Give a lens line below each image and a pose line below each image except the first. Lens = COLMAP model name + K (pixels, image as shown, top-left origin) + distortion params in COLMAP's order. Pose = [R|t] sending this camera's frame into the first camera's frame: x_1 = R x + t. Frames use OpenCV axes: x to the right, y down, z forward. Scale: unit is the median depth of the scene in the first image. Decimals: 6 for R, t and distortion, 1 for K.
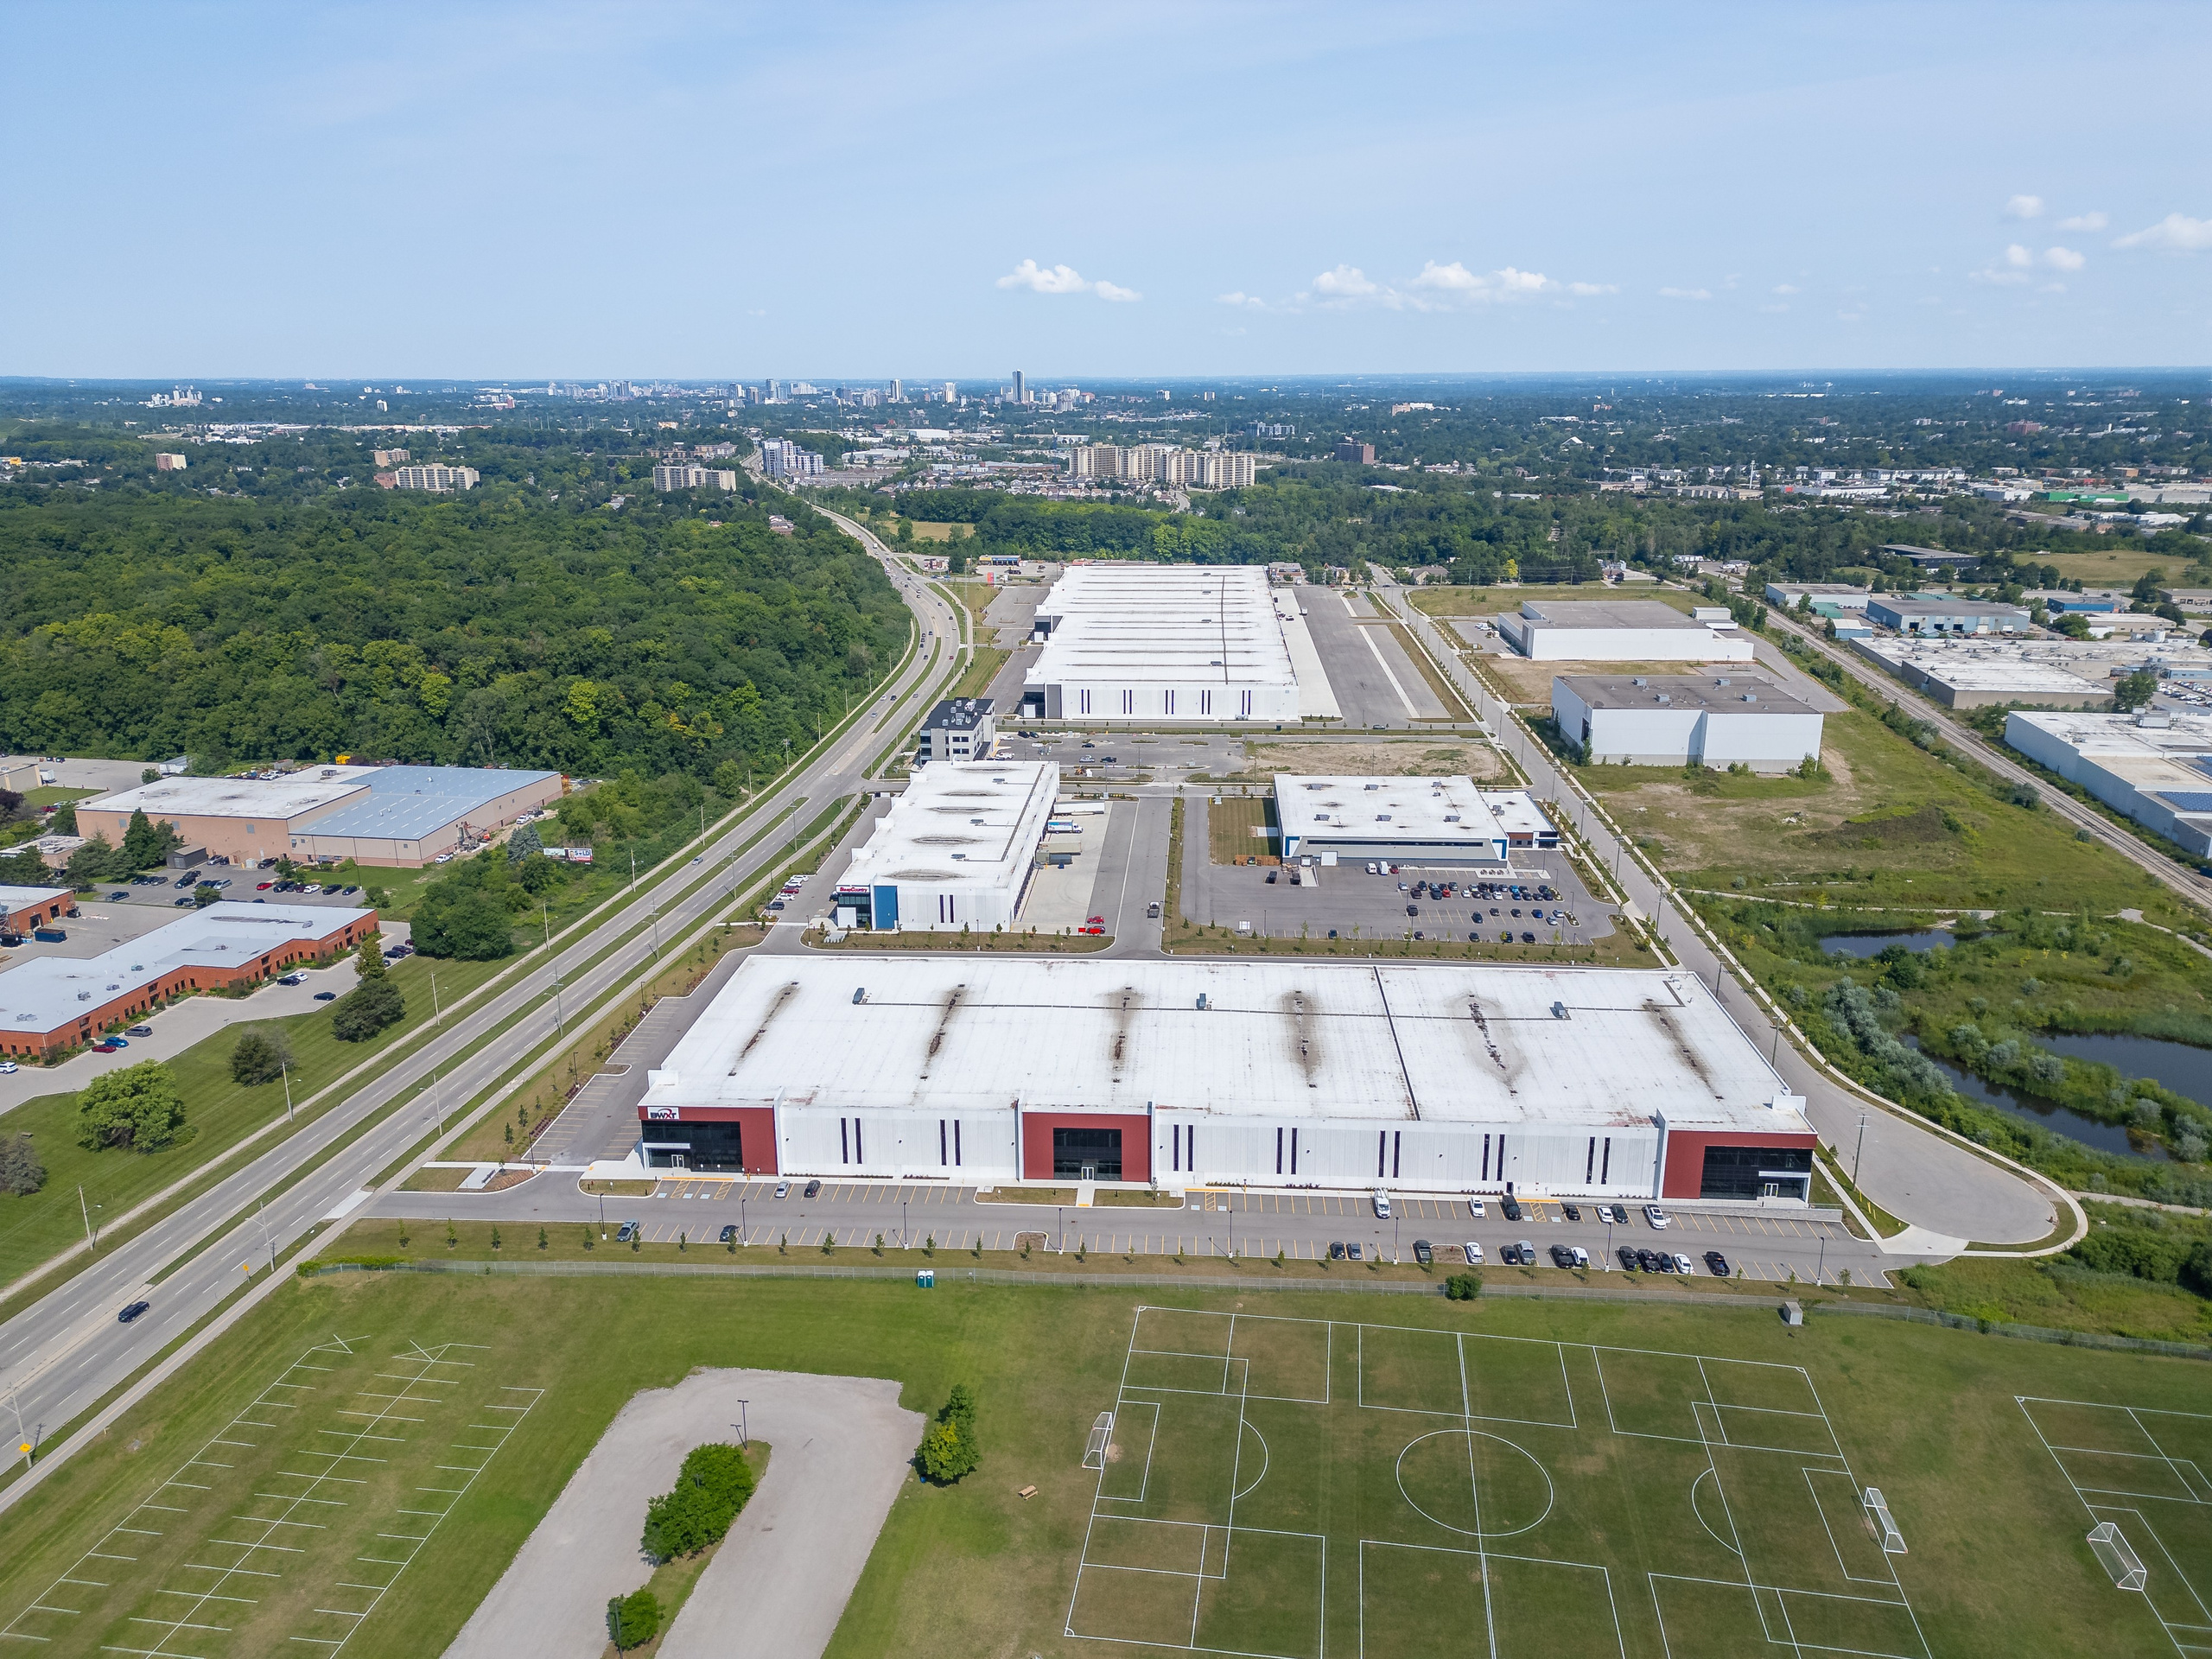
lens RADIAL K [[1549.5, 0, 1114.7], [0, 1549.5, 841.6], [0, 0, 1]] dist [0.093394, -0.112852]
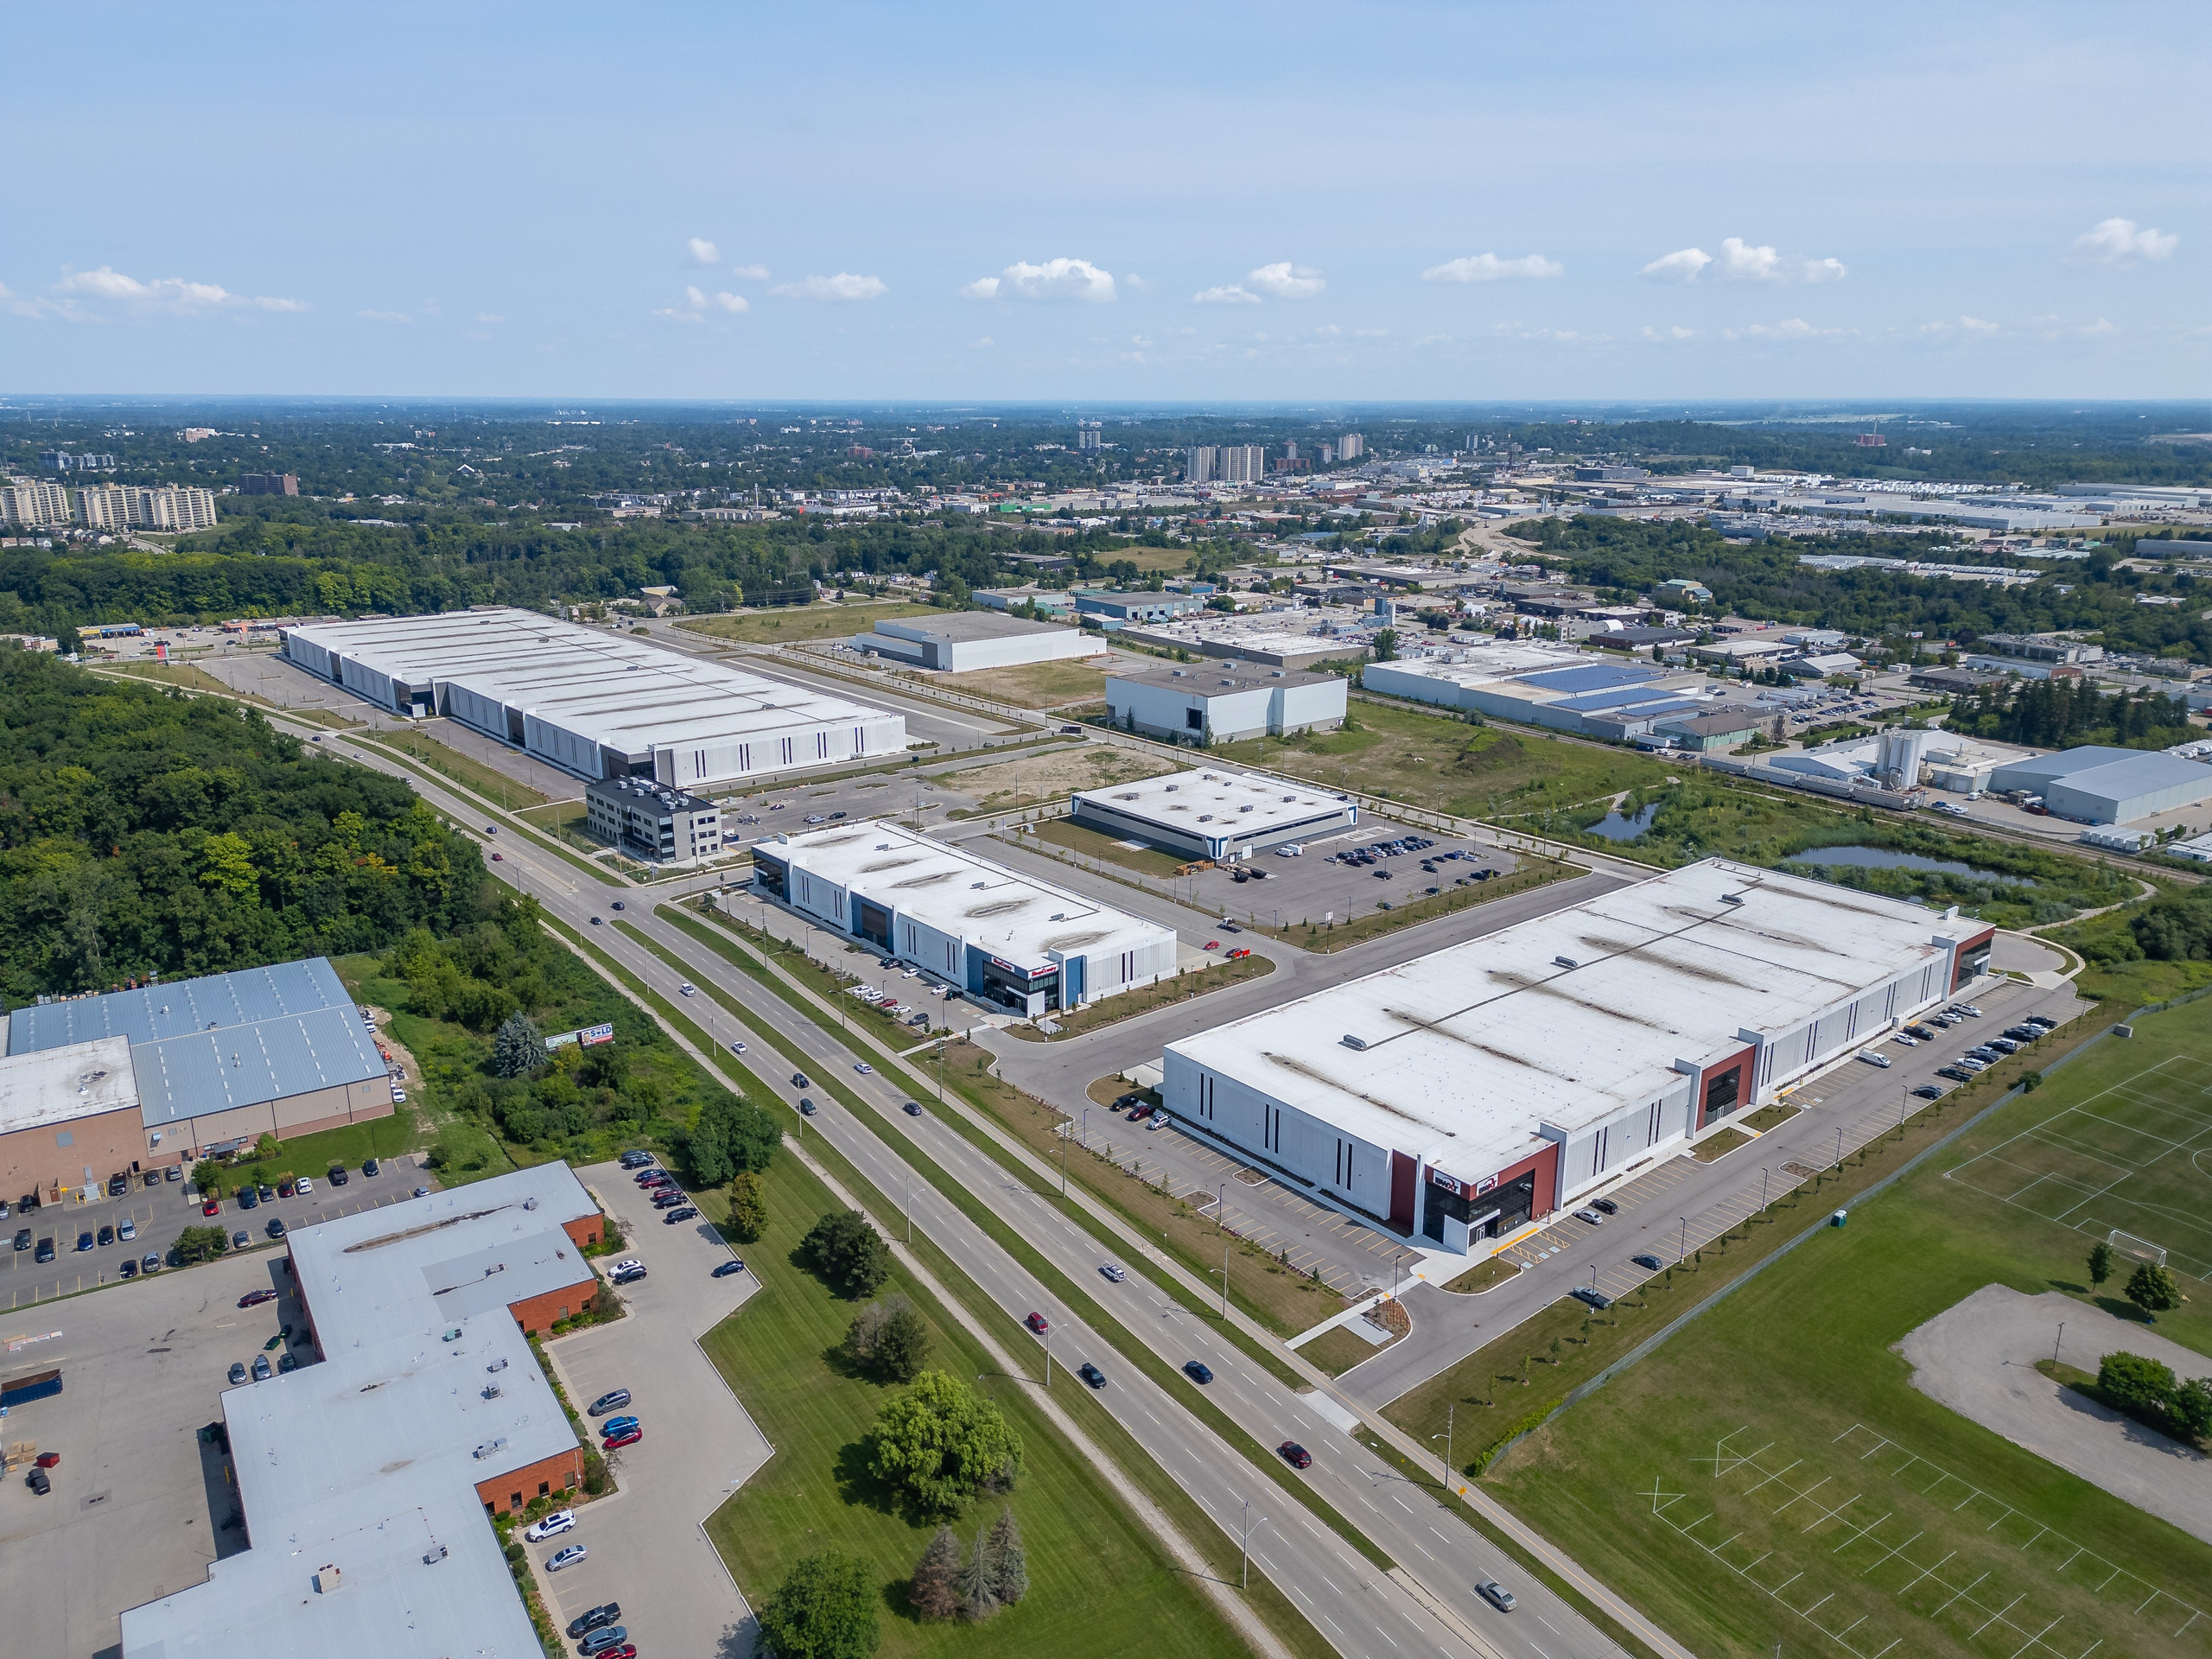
lens RADIAL K [[1549.5, 0, 1114.7], [0, 1549.5, 841.6], [0, 0, 1]] dist [0.093394, -0.112852]
pose [[0.722178, -0.183949, 0.666800, -0.671727], [0.194389, 0.979114, 0.059573, -0.081570], [-0.663831, 0.086596, 0.742852, 0.284573]]
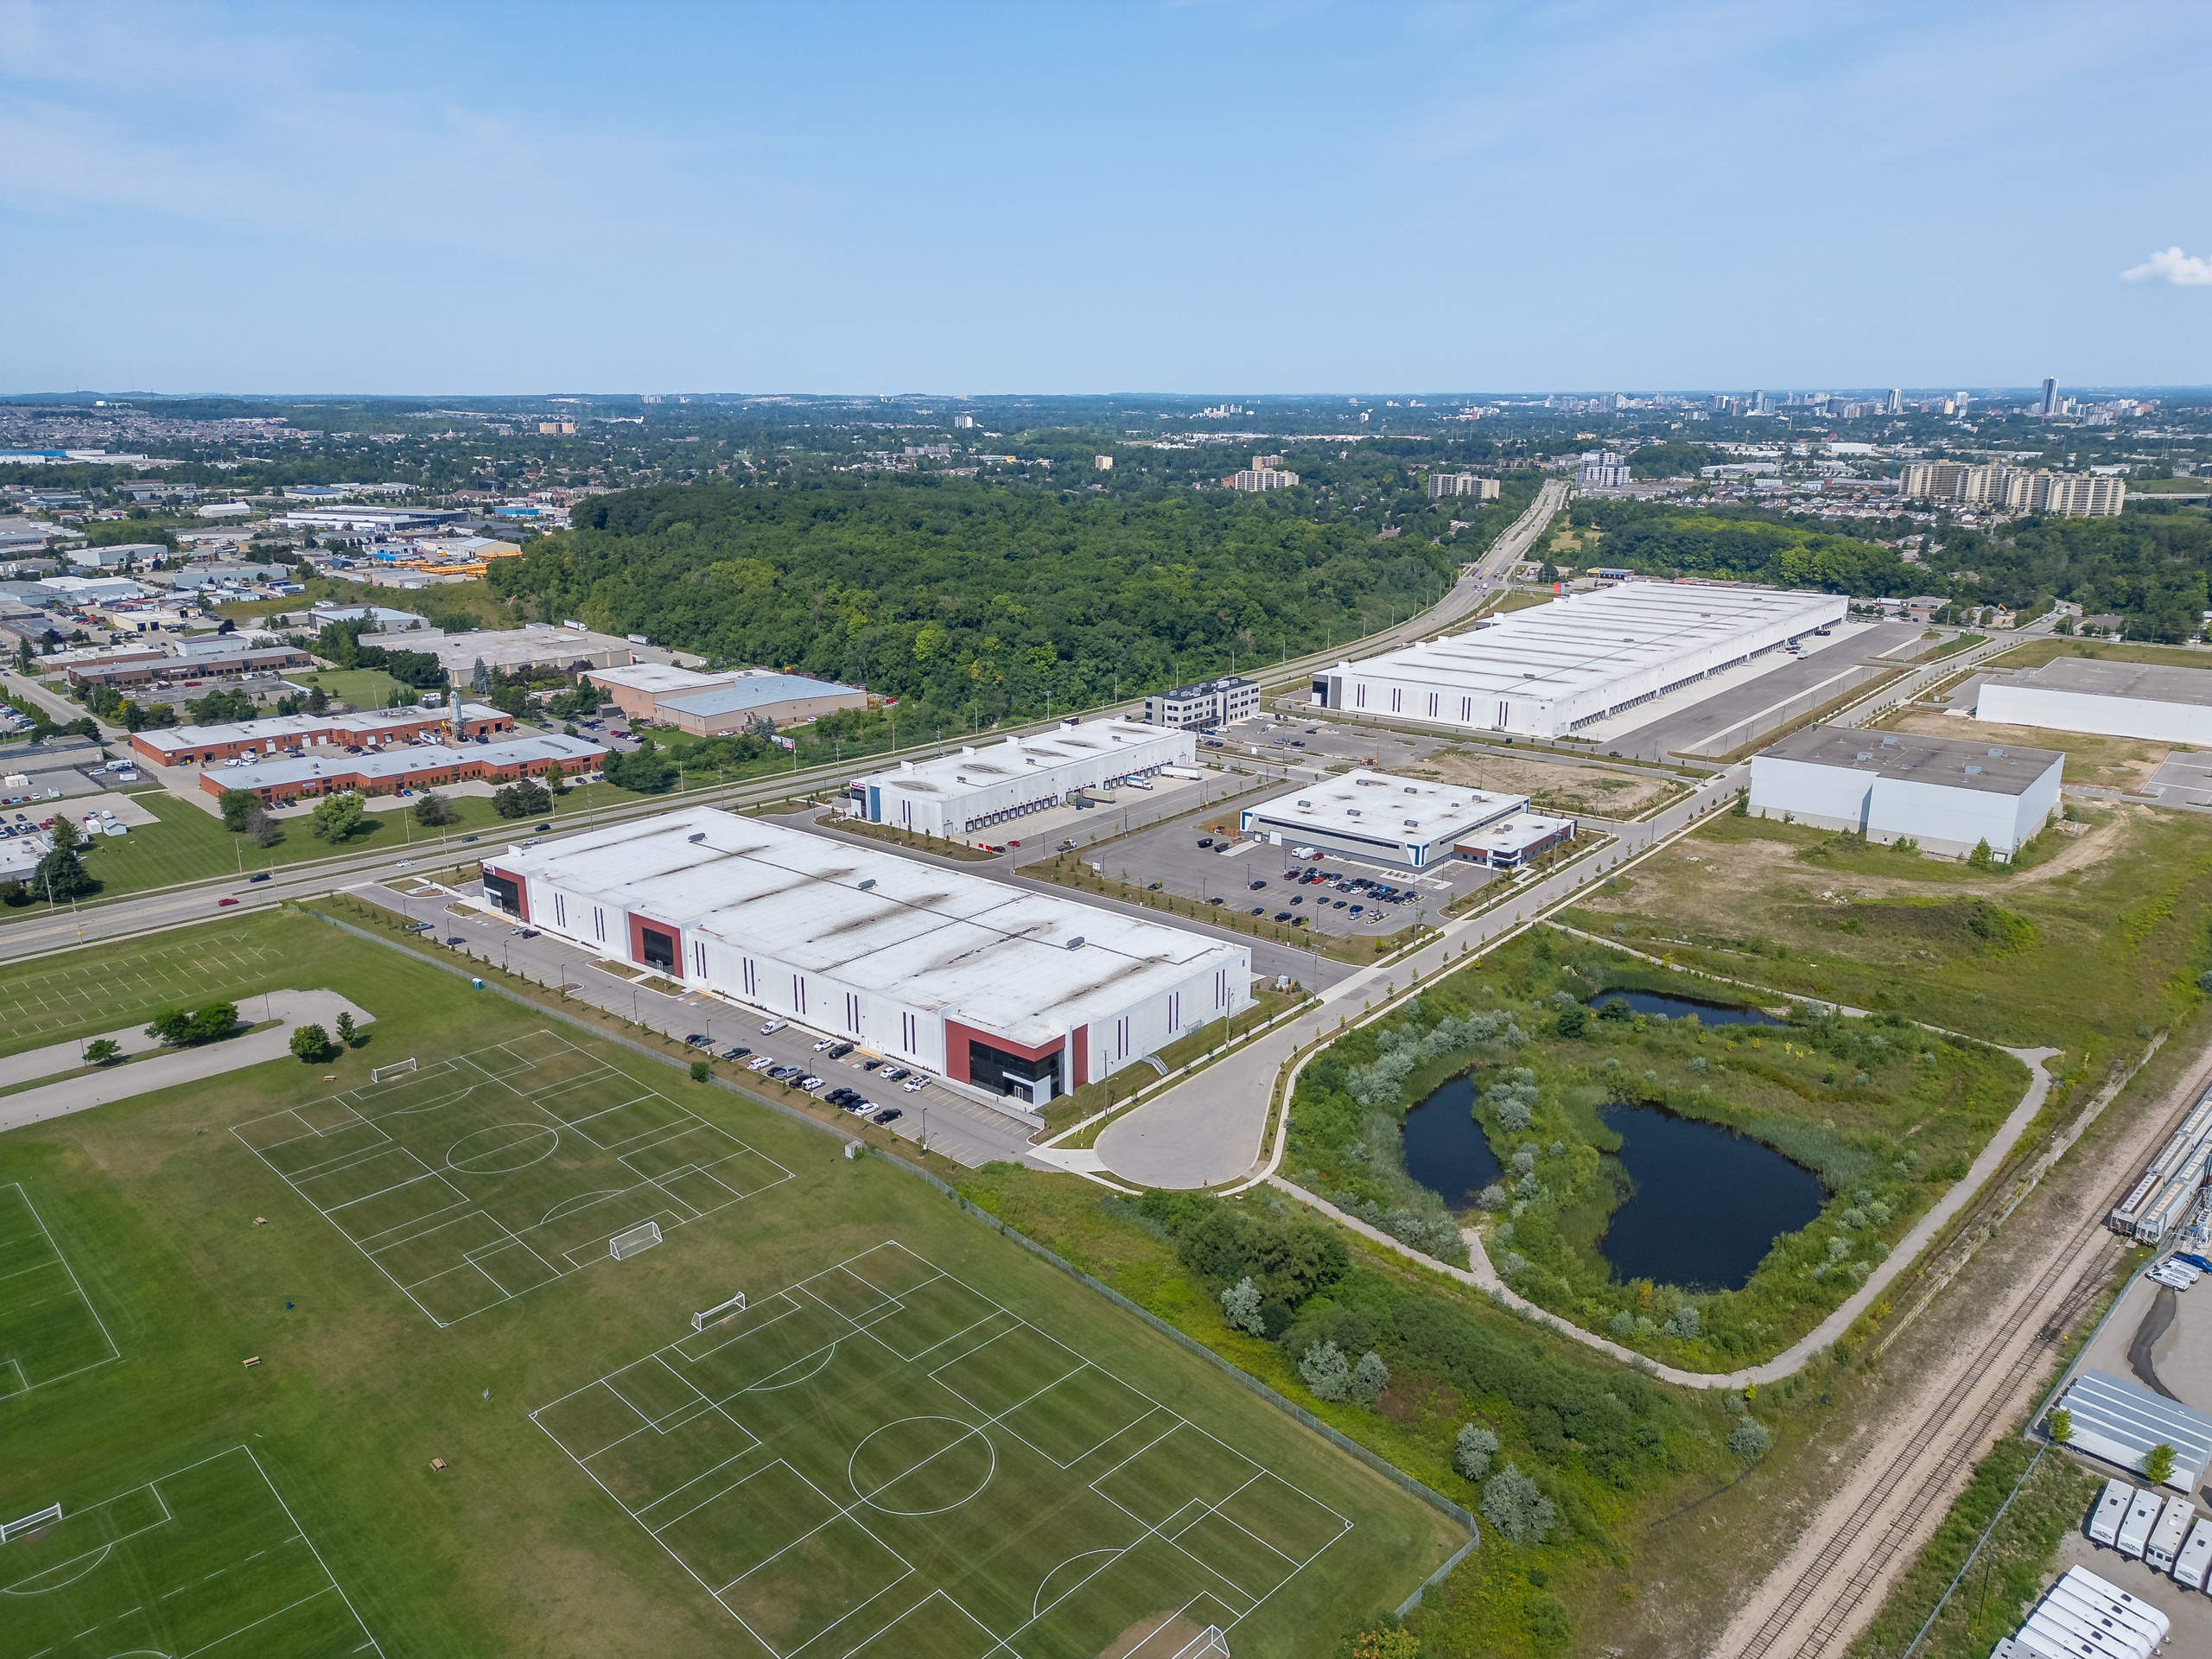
lens RADIAL K [[1570.5, 0, 1106.0], [0, 1570.5, 829.5], [0, 0, 1]] dist [0.094610, -0.117125]
pose [[0.805953, 0.160160, -0.569903, 0.701483], [-0.169922, 0.984783, 0.036450, -0.015483], [0.567068, 0.067462, 0.820903, 0.040729]]
